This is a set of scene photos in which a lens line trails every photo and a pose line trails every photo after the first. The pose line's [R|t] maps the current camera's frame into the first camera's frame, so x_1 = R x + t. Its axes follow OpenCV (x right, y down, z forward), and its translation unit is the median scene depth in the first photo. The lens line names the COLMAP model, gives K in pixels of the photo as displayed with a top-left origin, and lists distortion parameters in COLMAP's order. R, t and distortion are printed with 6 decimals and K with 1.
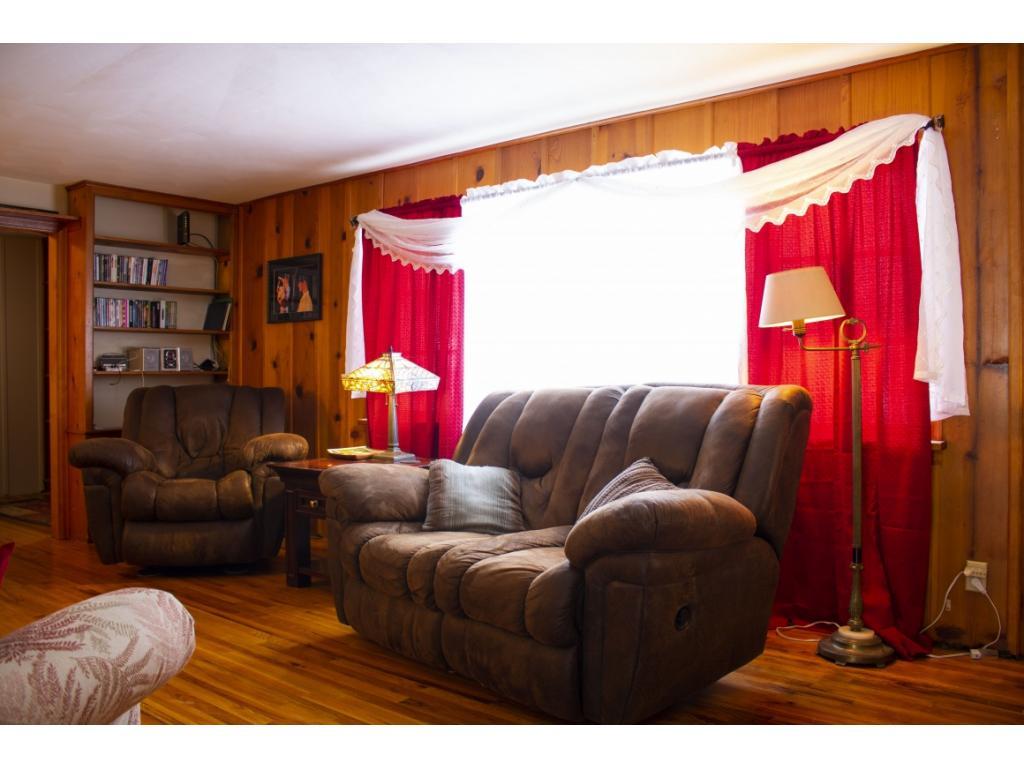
lens RADIAL K [[856.7, 0, 512.0], [0, 856.7, 384.0], [0, 0, 1]] dist [-0.158195, 0.152679]
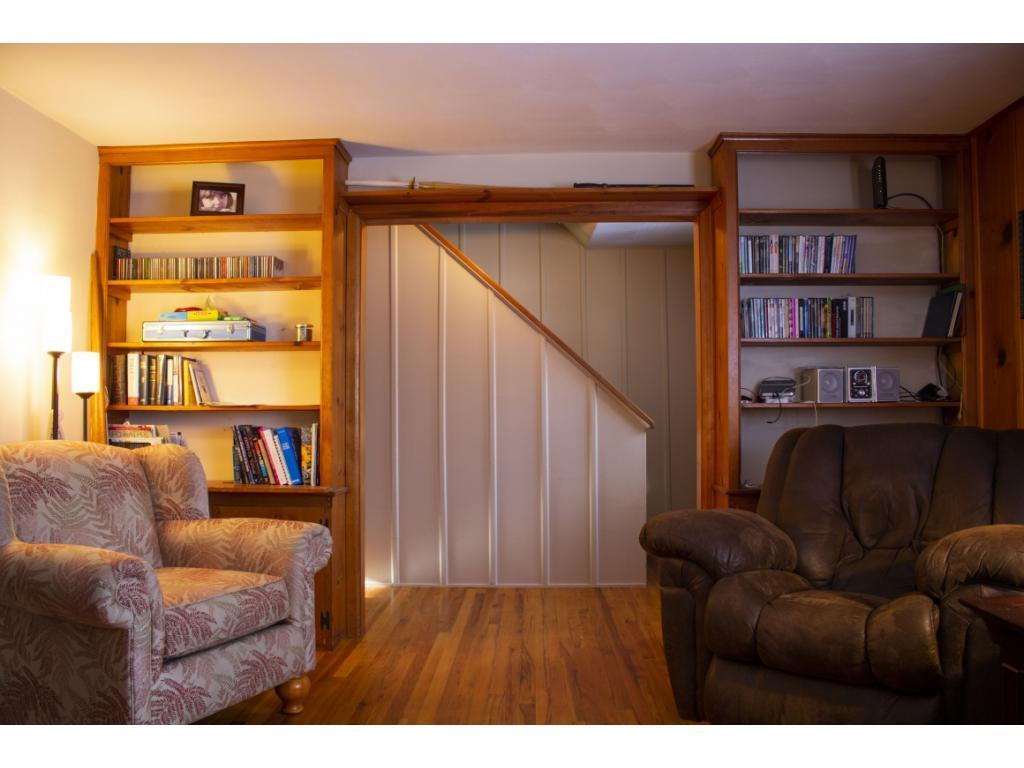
lens RADIAL K [[856.7, 0, 512.0], [0, 856.7, 384.0], [0, 0, 1]] dist [-0.158195, 0.152679]
pose [[0.608212, -0.027104, -0.793312, -0.057478], [-0.006330, 0.999219, -0.038992, -0.002652], [0.793749, 0.028737, 0.607566, 0.397196]]
